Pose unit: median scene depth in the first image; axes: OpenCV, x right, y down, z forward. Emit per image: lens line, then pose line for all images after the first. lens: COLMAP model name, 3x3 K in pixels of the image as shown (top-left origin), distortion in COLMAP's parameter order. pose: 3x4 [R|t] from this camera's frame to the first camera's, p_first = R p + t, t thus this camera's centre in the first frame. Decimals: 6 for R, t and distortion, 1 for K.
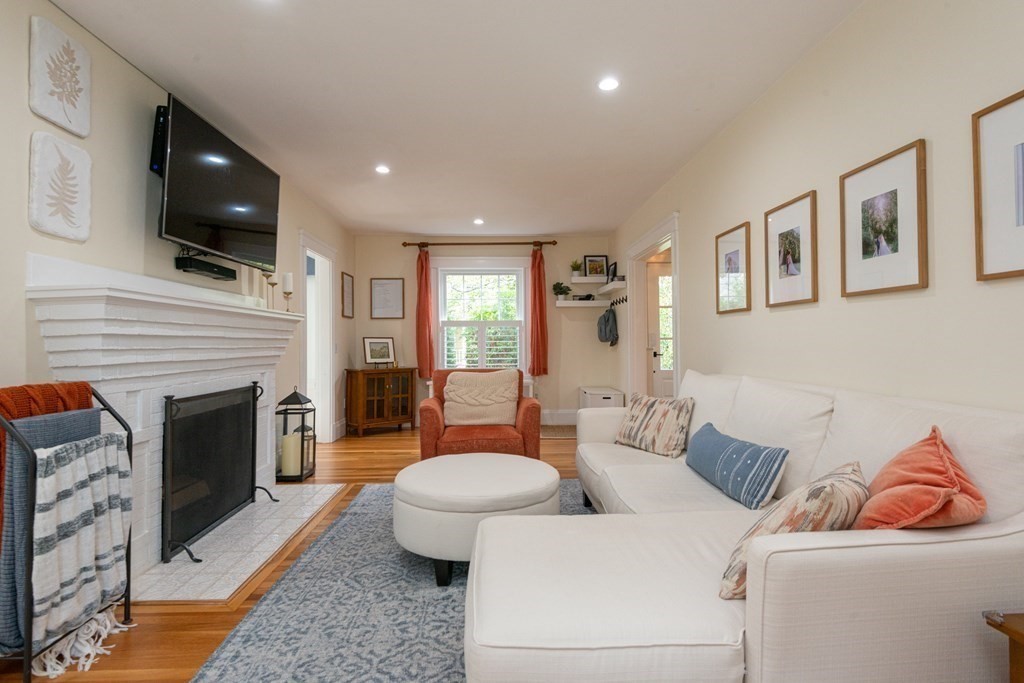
lens RADIAL K [[518.4, 0, 511.7], [0, 518.4, 331.9], [0, 0, 1]] dist [-0.005523, -0.000877]
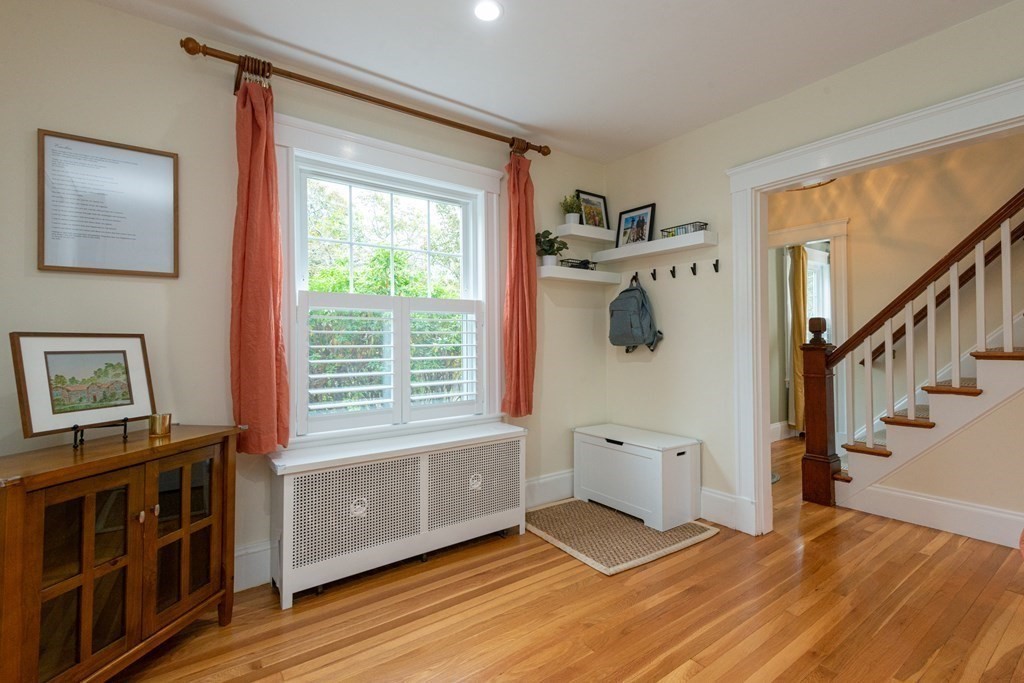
lens RADIAL K [[467.3, 0, 519.8], [0, 467.3, 335.5], [0, 0, 1]] dist [0.017077, -0.012383]
pose [[0.825020, 0.005548, 0.565076, -0.417068], [-0.009594, 0.999945, 0.004191, 0.017099], [-0.565022, -0.008879, 0.825028, 1.327838]]
